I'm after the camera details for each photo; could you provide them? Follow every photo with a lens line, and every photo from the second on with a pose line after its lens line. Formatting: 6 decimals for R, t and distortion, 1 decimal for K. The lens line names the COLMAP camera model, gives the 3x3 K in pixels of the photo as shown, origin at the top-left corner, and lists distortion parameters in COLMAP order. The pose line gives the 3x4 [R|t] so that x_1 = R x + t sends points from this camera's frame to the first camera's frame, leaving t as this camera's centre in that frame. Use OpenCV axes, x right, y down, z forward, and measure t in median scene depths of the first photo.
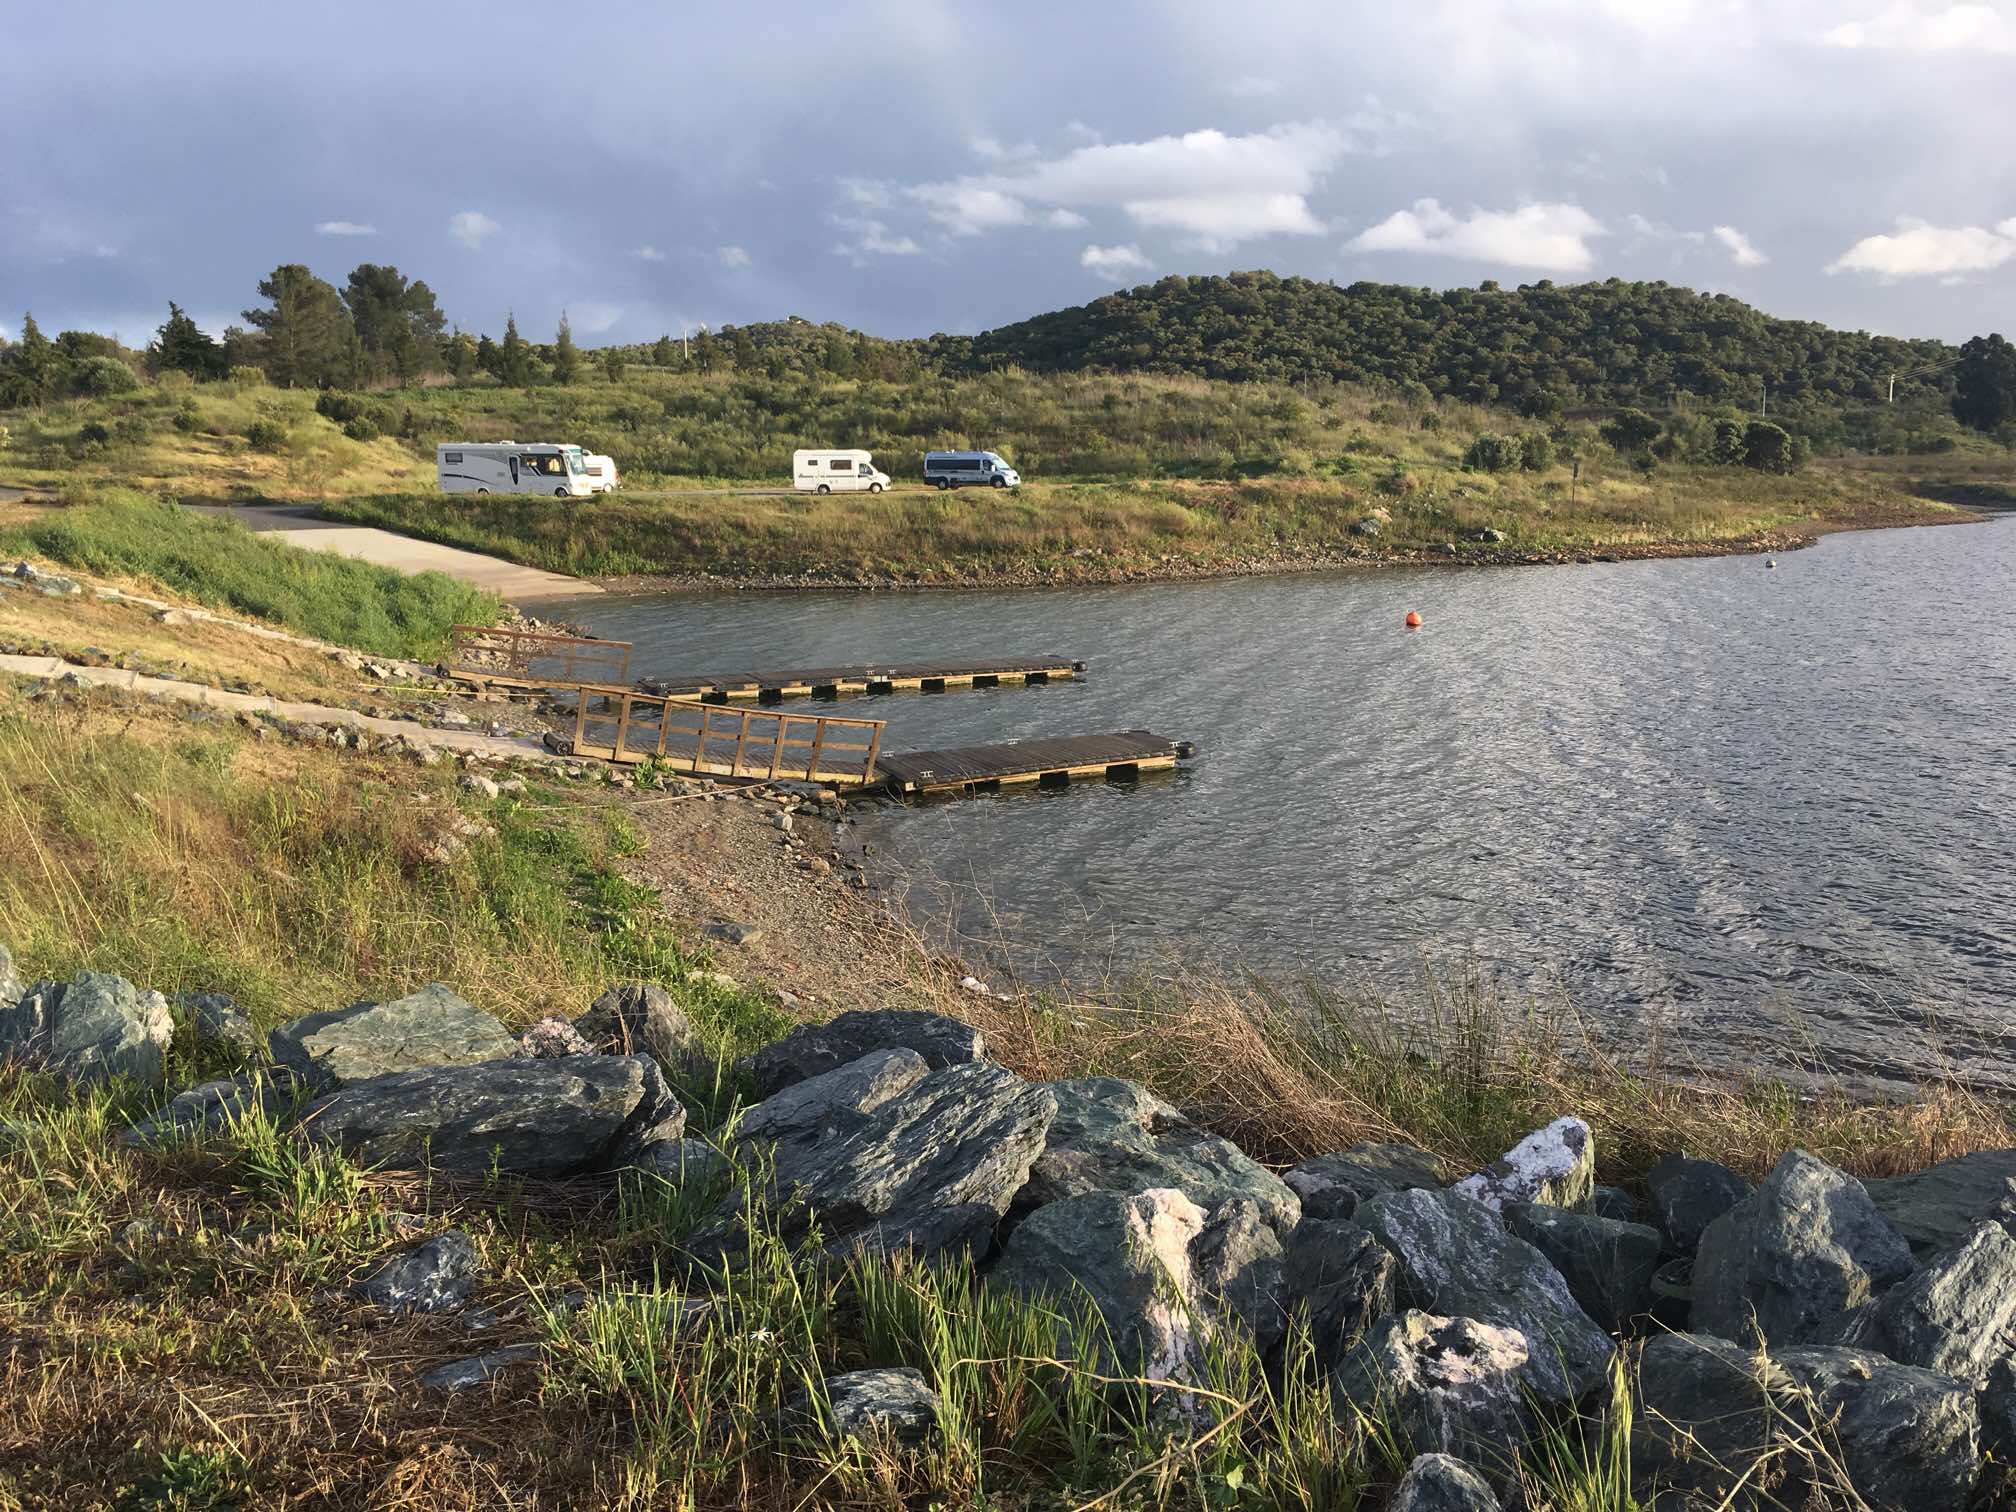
lens RADIAL K [[1681.0, 0, 1008.0], [0, 1681.0, 756.0], [0, 0, 1]] dist [0.096434, -0.079013]
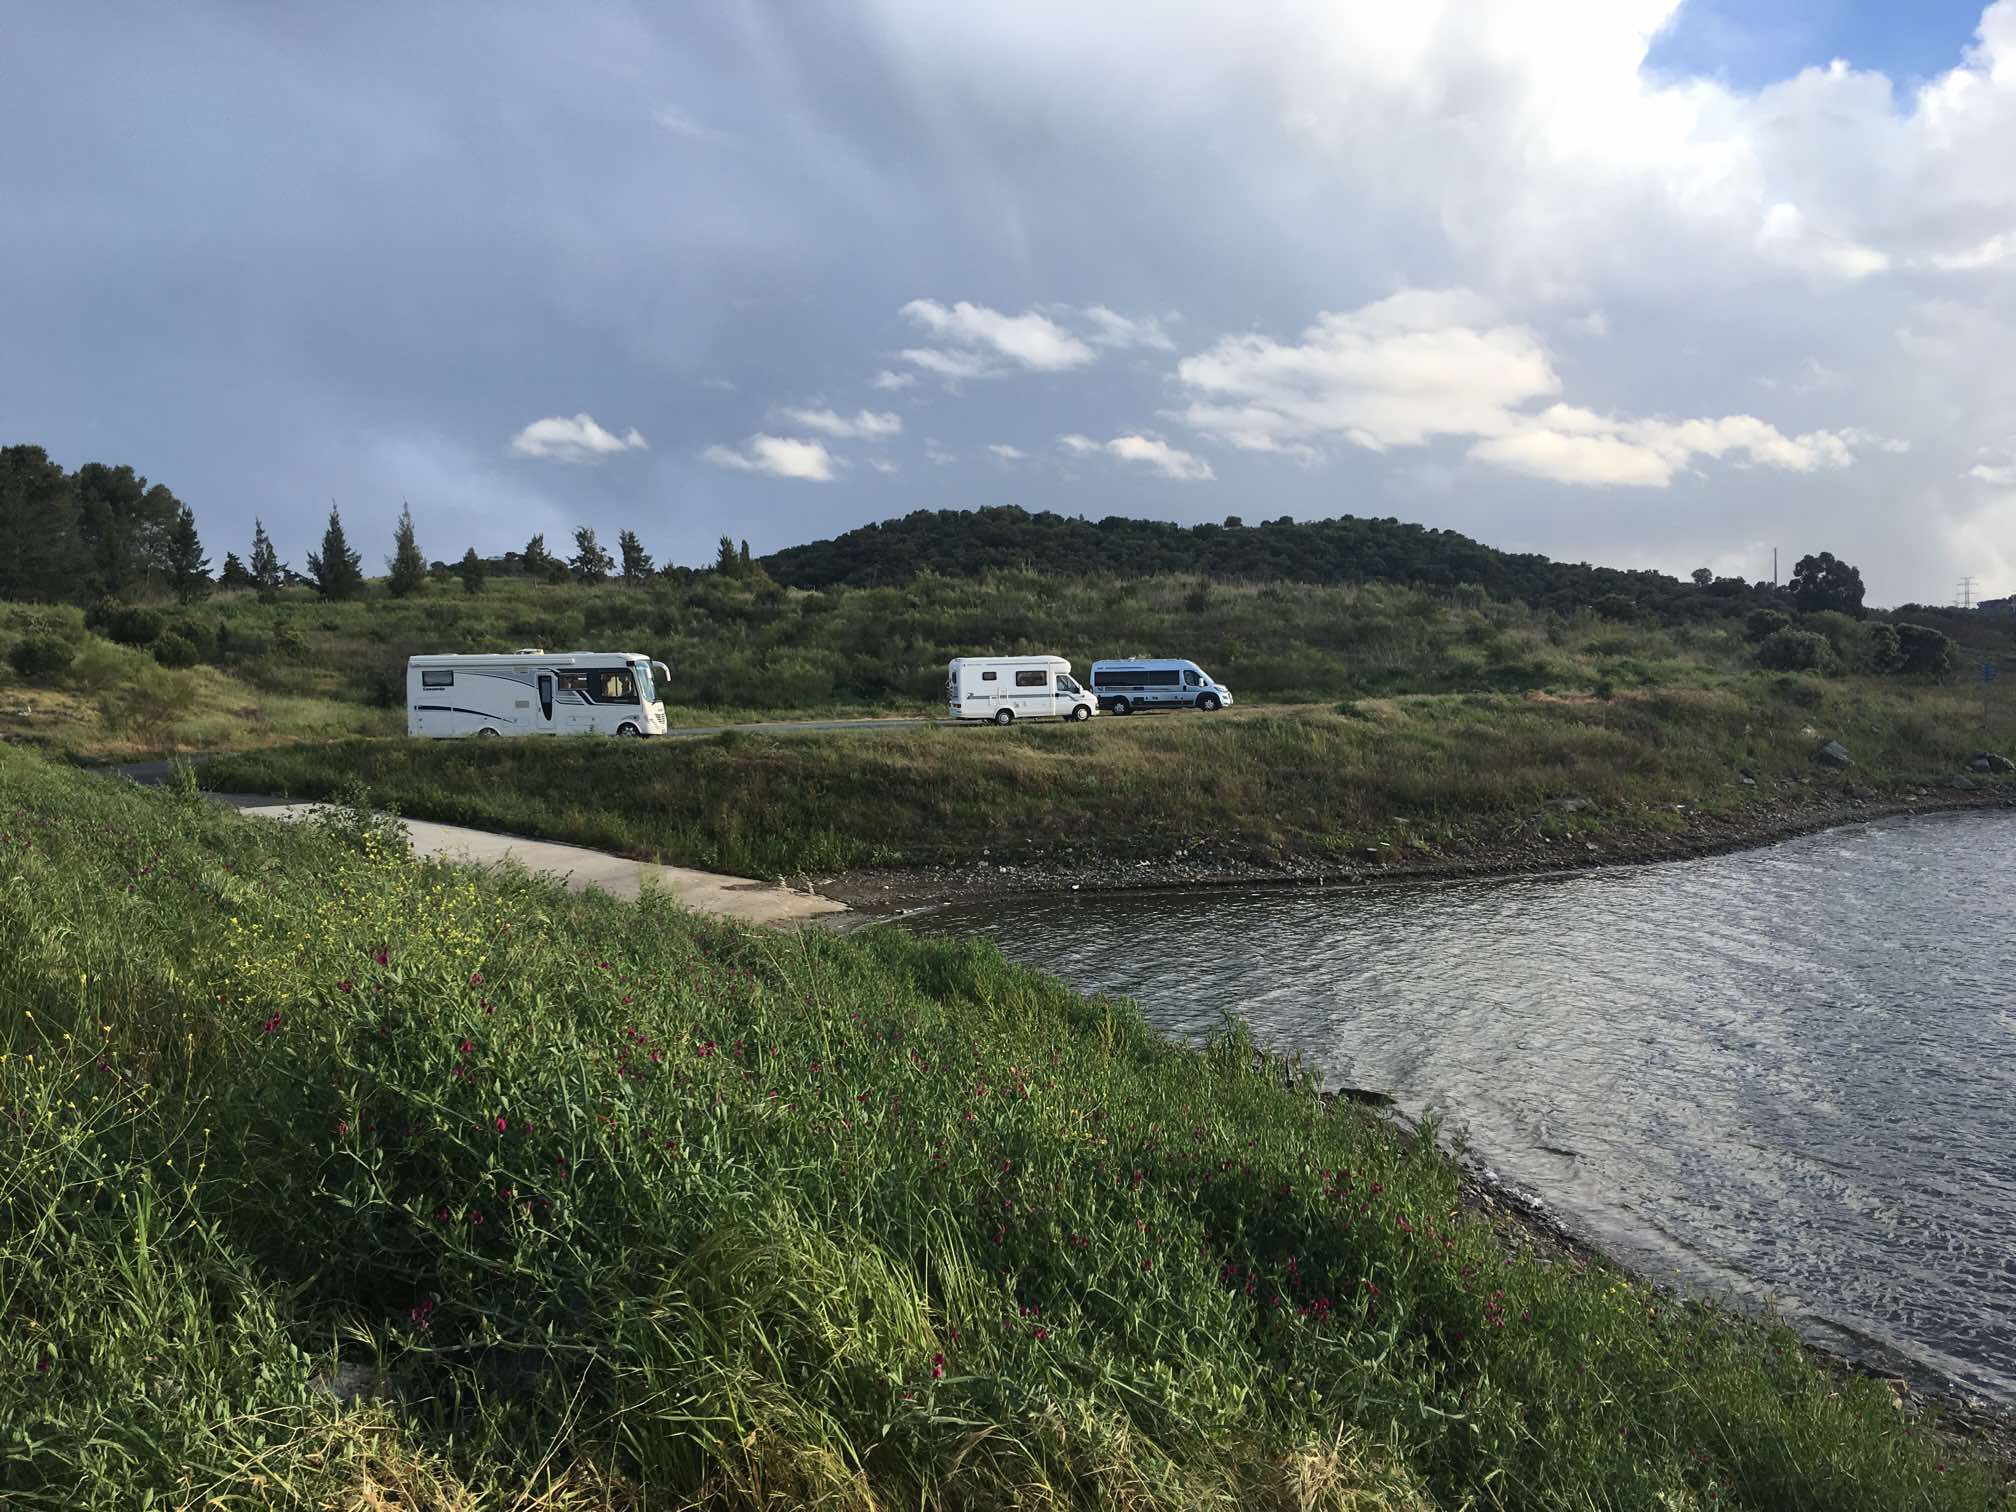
lens RADIAL K [[1681.0, 0, 1008.0], [0, 1681.0, 756.0], [0, 0, 1]] dist [0.096434, -0.079013]
pose [[0.984198, -0.024343, 0.175388, -0.207167], [0.048155, 0.989969, -0.132824, -0.052926], [-0.170396, 0.139171, 0.975498, 0.344458]]
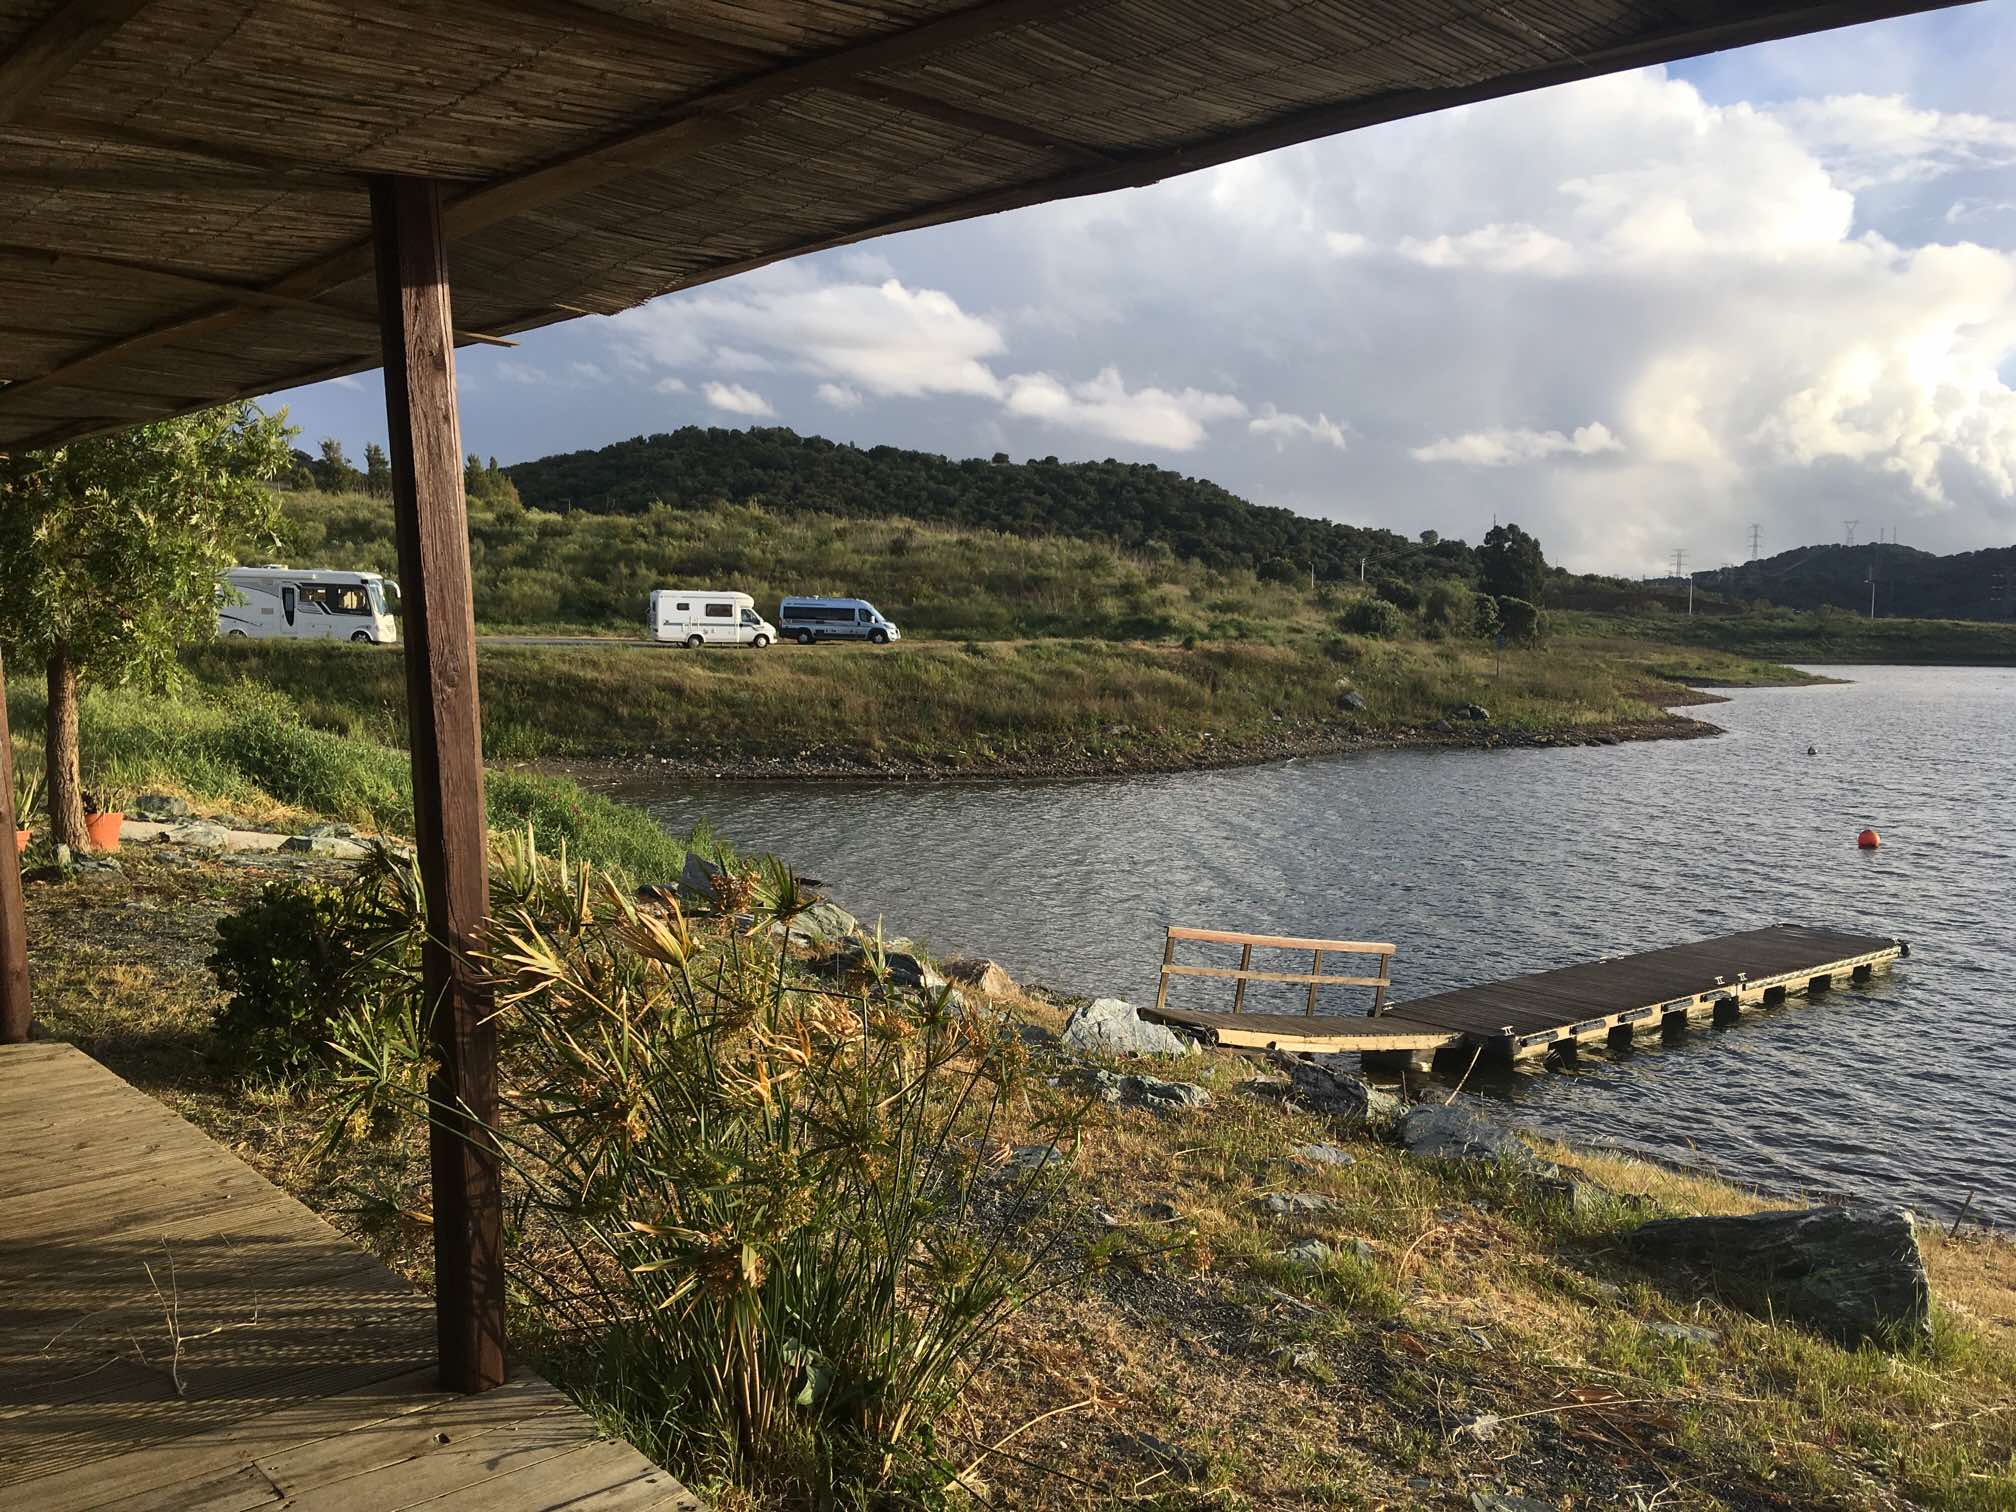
lens RADIAL K [[1681.0, 0, 1008.0], [0, 1681.0, 756.0], [0, 0, 1]] dist [0.096434, -0.079013]
pose [[0.951840, 0.003325, 0.306577, -0.196238], [0.023948, 0.996080, -0.085156, -0.033100], [-0.305658, 0.088397, 0.948029, 0.208009]]
